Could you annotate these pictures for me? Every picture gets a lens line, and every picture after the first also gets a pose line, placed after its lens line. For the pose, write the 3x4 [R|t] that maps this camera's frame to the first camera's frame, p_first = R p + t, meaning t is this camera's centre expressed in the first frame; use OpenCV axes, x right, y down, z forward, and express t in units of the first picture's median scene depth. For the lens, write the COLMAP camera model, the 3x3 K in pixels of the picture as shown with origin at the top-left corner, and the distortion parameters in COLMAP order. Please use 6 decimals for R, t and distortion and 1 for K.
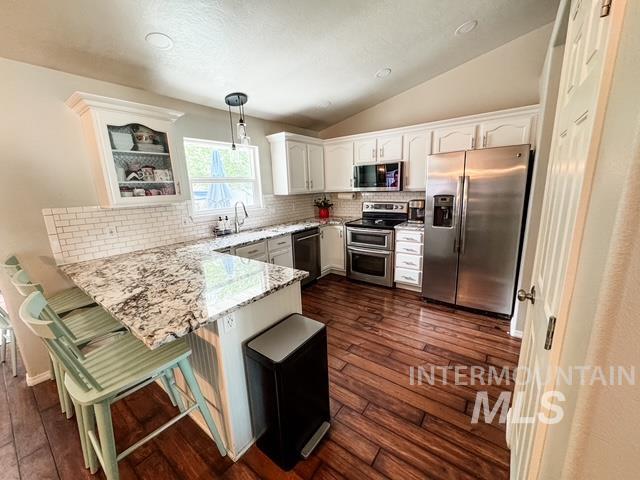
lens RADIAL K [[255.3, 0, 318.8], [0, 255.3, 239.5], [0, 0, 1]] dist [0.004279, -0.000835]
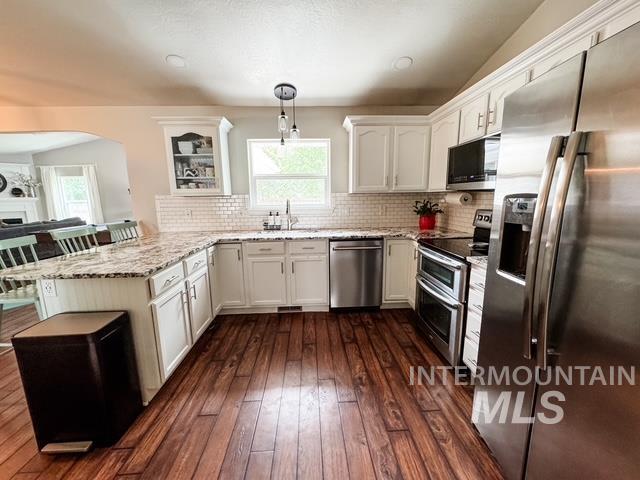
lens RADIAL K [[255.3, 0, 316.3], [0, 255.3, 239.3], [0, 0, 1]] dist [0.004279, -0.000835]
pose [[0.635838, 0.154900, -0.756119, 0.532002], [-0.168255, 0.983911, 0.060076, -0.072671], [0.753260, 0.089023, 0.651670, 0.474522]]
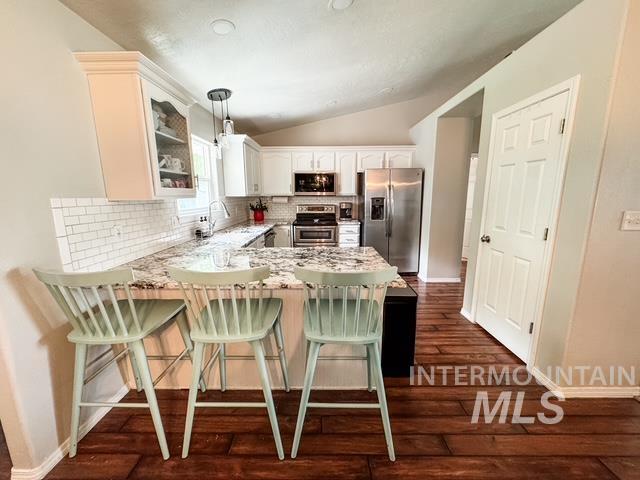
lens RADIAL K [[255.3, 0, 319.3], [0, 255.3, 240.0], [0, 0, 1]] dist [0.004279, -0.000835]
pose [[0.804718, -0.074471, 0.588968, -0.589043], [0.100315, 0.994892, -0.011265, 0.043133], [-0.585121, 0.068148, 0.808078, 0.036961]]
